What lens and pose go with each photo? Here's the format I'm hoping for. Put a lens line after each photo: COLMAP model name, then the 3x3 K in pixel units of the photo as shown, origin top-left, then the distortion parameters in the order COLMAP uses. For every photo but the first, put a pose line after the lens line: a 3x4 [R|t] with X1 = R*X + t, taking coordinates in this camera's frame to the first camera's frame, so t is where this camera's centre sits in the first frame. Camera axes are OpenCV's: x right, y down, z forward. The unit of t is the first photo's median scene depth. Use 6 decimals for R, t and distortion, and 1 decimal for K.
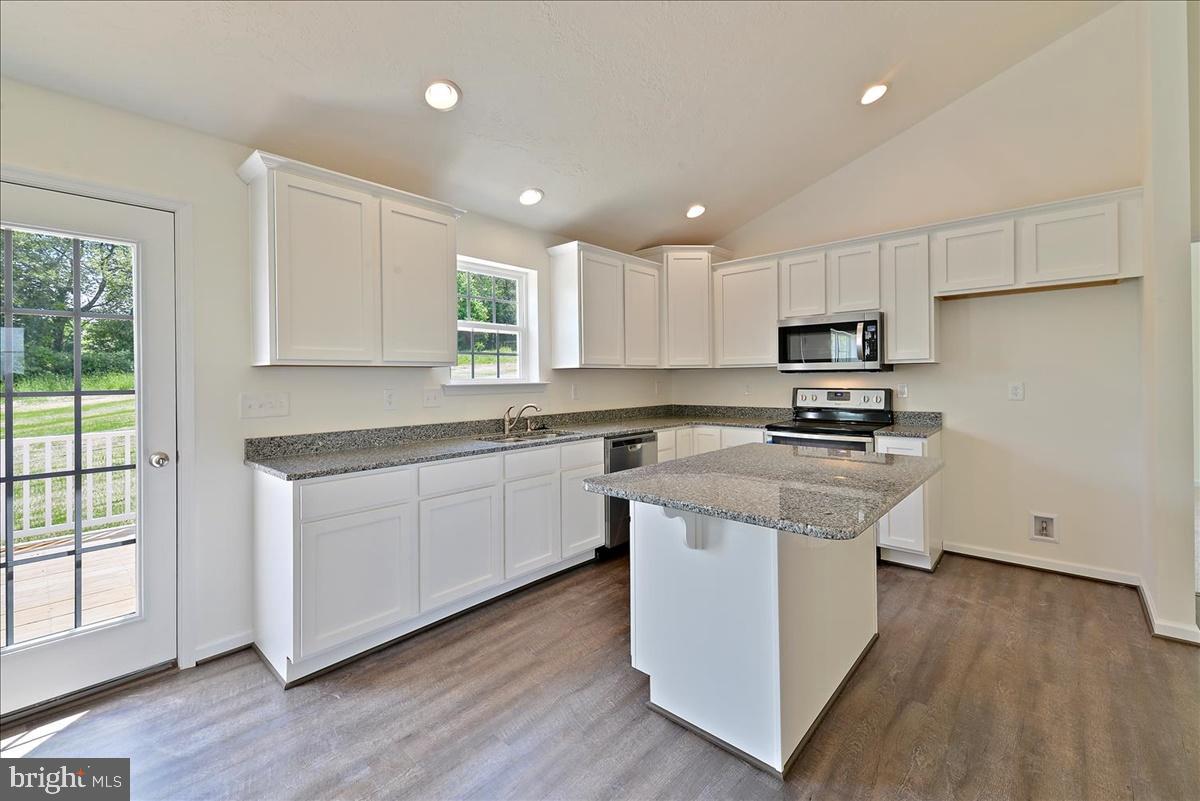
lens RADIAL K [[517.2, 0, 572.8], [0, 517.2, 377.9], [0, 0, 1]] dist [0.058963, -0.009752]
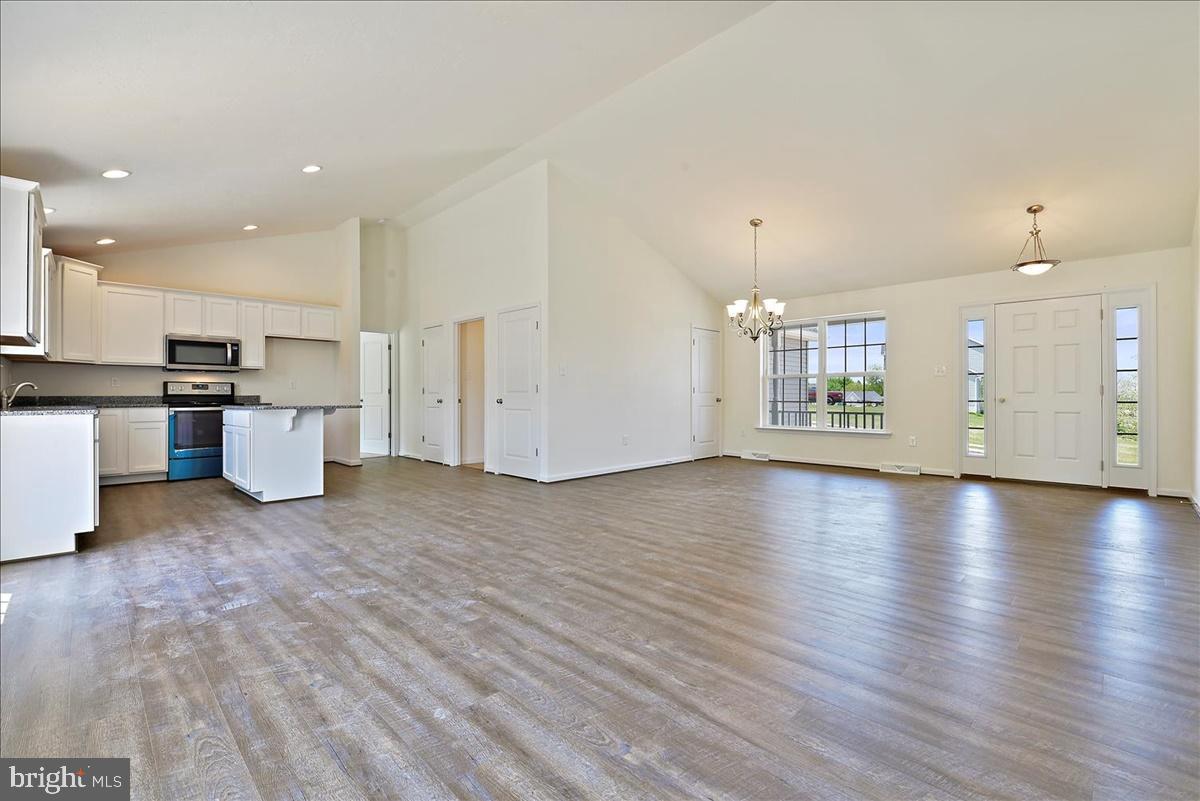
lens RADIAL K [[528.7, 0, 600.0], [0, 528.7, 400.5], [0, 0, 1]] dist [0.015431, -0.000080]
pose [[0.031398, -0.001770, 0.999505, -1.181147], [-0.002674, 0.999995, 0.001855, 0.076248], [-0.999503, -0.002731, 0.031393, -0.286673]]
